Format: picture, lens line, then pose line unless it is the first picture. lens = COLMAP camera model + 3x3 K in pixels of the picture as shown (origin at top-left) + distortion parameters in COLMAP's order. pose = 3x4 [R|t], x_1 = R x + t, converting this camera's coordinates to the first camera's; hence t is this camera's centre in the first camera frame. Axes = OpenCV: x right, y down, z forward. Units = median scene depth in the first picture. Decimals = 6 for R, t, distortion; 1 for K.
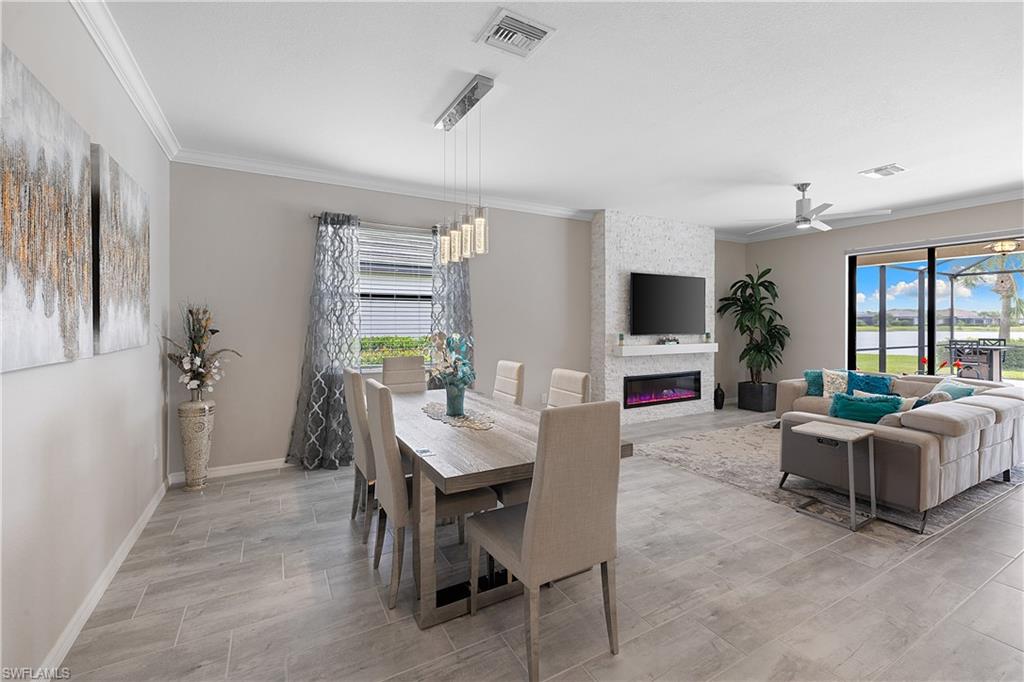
lens RADIAL K [[440.5, 0, 523.5], [0, 440.5, 322.7], [0, 0, 1]] dist [-0.002339, 0.000350]
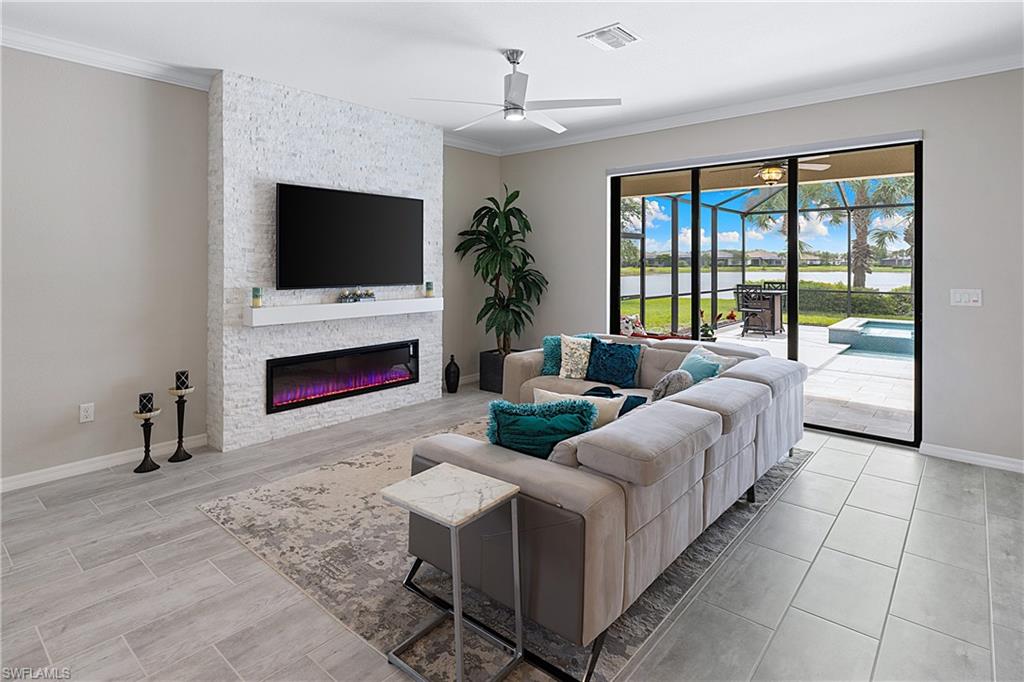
lens RADIAL K [[537.3, 0, 511.2], [0, 537.3, 261.6], [0, 0, 1]] dist [-0.002432, 0.002083]
pose [[0.942504, 0.001342, 0.334192, 0.314873], [-0.000400, 0.999996, -0.002888, -0.006994], [-0.334194, 0.002588, 0.942501, 0.226173]]
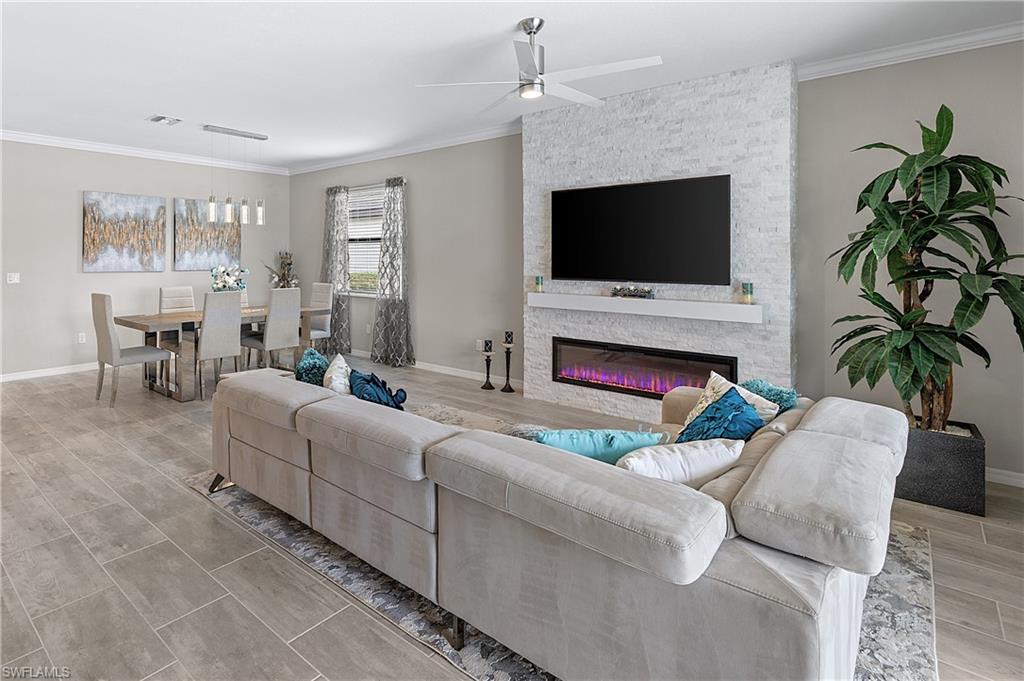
lens RADIAL K [[535.6, 0, 390.3], [0, 535.6, 255.2], [0, 0, 1]] dist [0.001537, -0.001445]
pose [[0.268811, -0.002965, -0.963188, 1.064638], [-0.000748, 0.999994, -0.003287, -0.007419], [0.963193, 0.001604, 0.268807, 0.538766]]
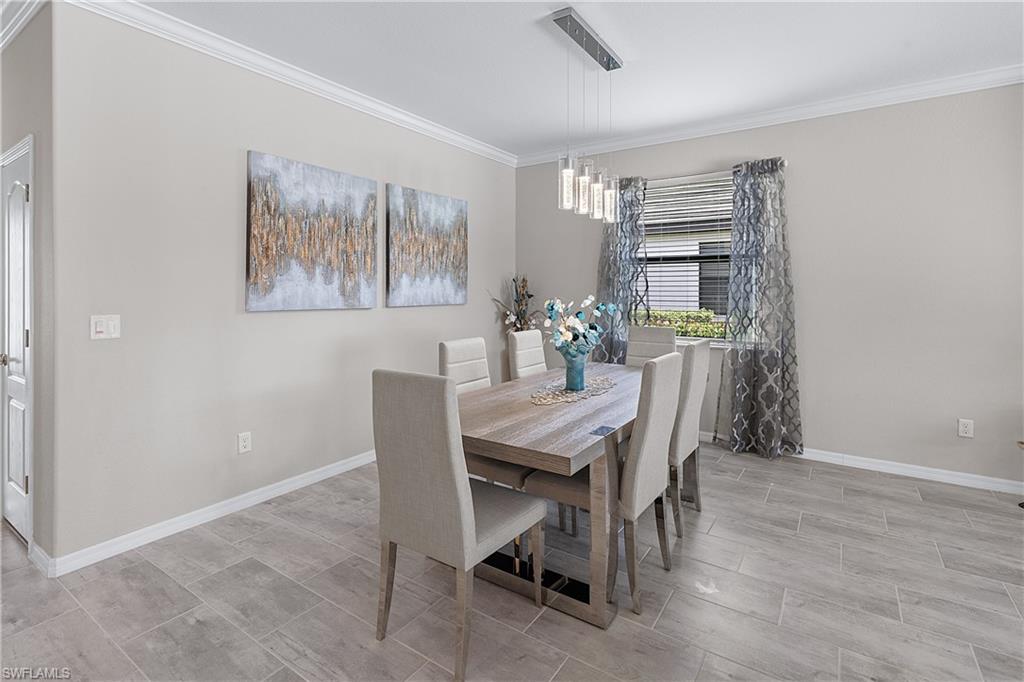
lens RADIAL K [[489.9, 0, 503.8], [0, 489.9, 292.3], [0, 0, 1]] dist [0.001524, -0.000650]
pose [[0.429441, 0.003907, -0.903086, 0.353806], [-0.002163, 0.999992, 0.003298, 0.003239], [0.903092, 0.000537, 0.429446, 0.224112]]
